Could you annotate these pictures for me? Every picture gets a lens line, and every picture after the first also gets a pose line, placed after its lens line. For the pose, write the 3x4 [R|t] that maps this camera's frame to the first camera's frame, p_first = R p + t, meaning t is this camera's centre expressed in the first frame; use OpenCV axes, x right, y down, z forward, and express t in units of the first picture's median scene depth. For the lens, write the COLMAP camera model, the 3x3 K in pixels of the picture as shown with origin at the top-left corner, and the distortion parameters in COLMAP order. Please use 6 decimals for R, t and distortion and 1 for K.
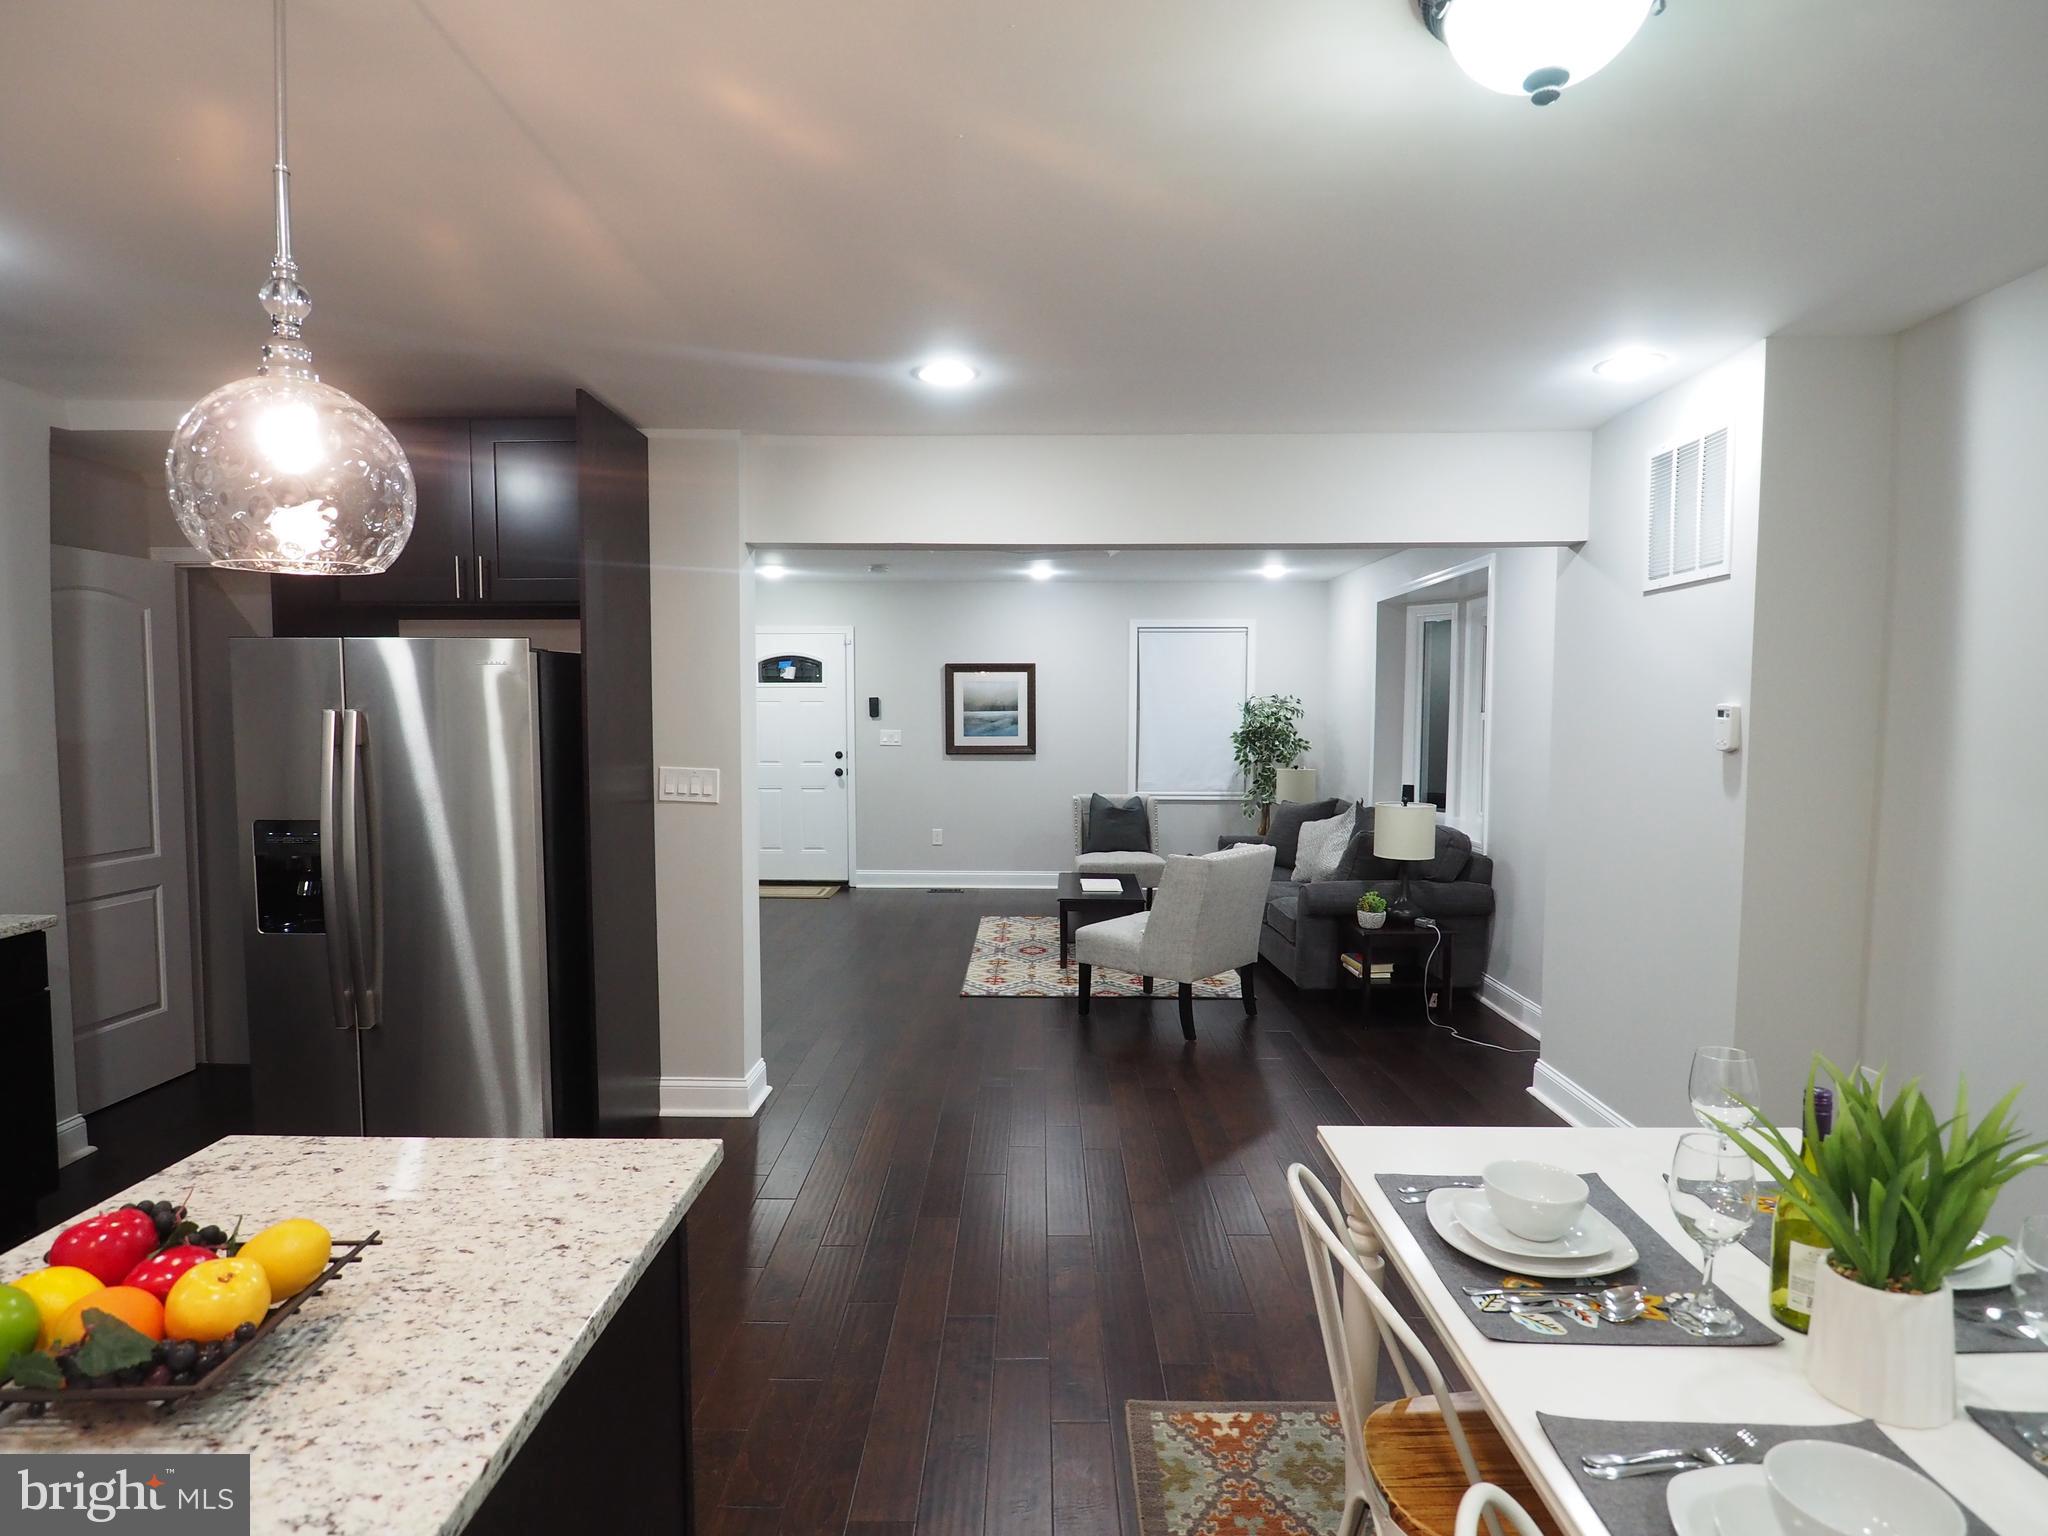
lens RADIAL K [[1100.7, 0, 1014.2], [0, 1100.7, 773.7], [0, 0, 1]] dist [-0.005965, -0.006392]
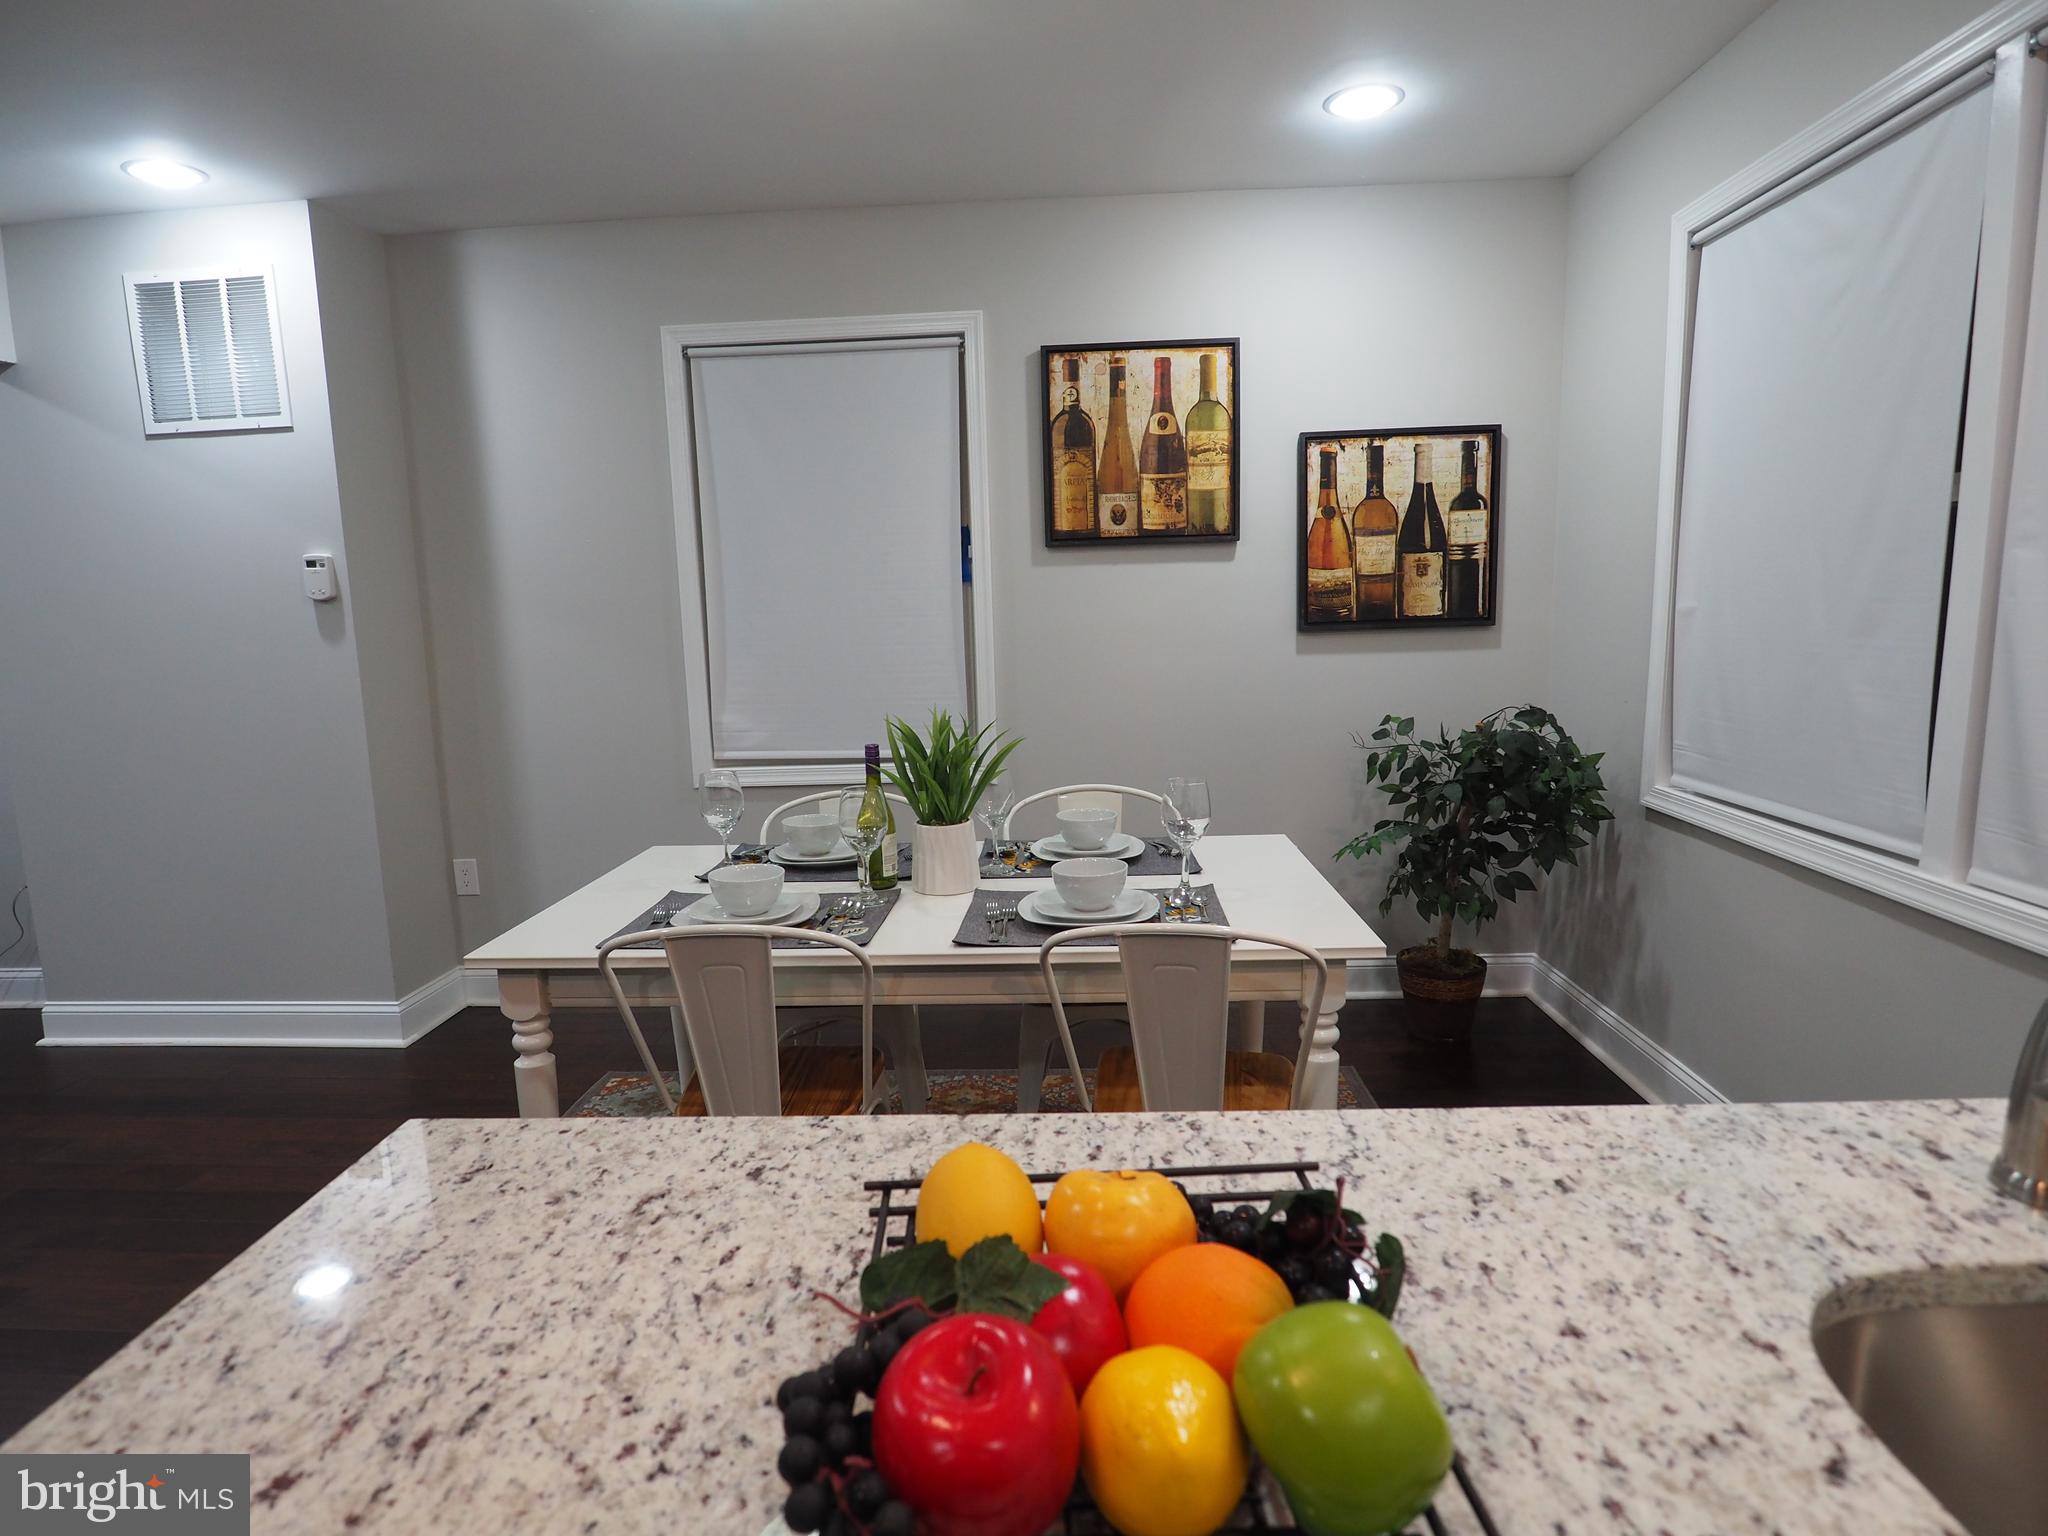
lens RADIAL K [[1100.7, 0, 1016.9], [0, 1100.7, 777.1], [0, 0, 1]] dist [-0.005965, -0.006392]
pose [[0.023177, -0.154674, 0.987694, -0.303341], [0.088342, 0.984411, 0.152087, 0.034446], [-0.995821, 0.083730, 0.036480, 0.239794]]
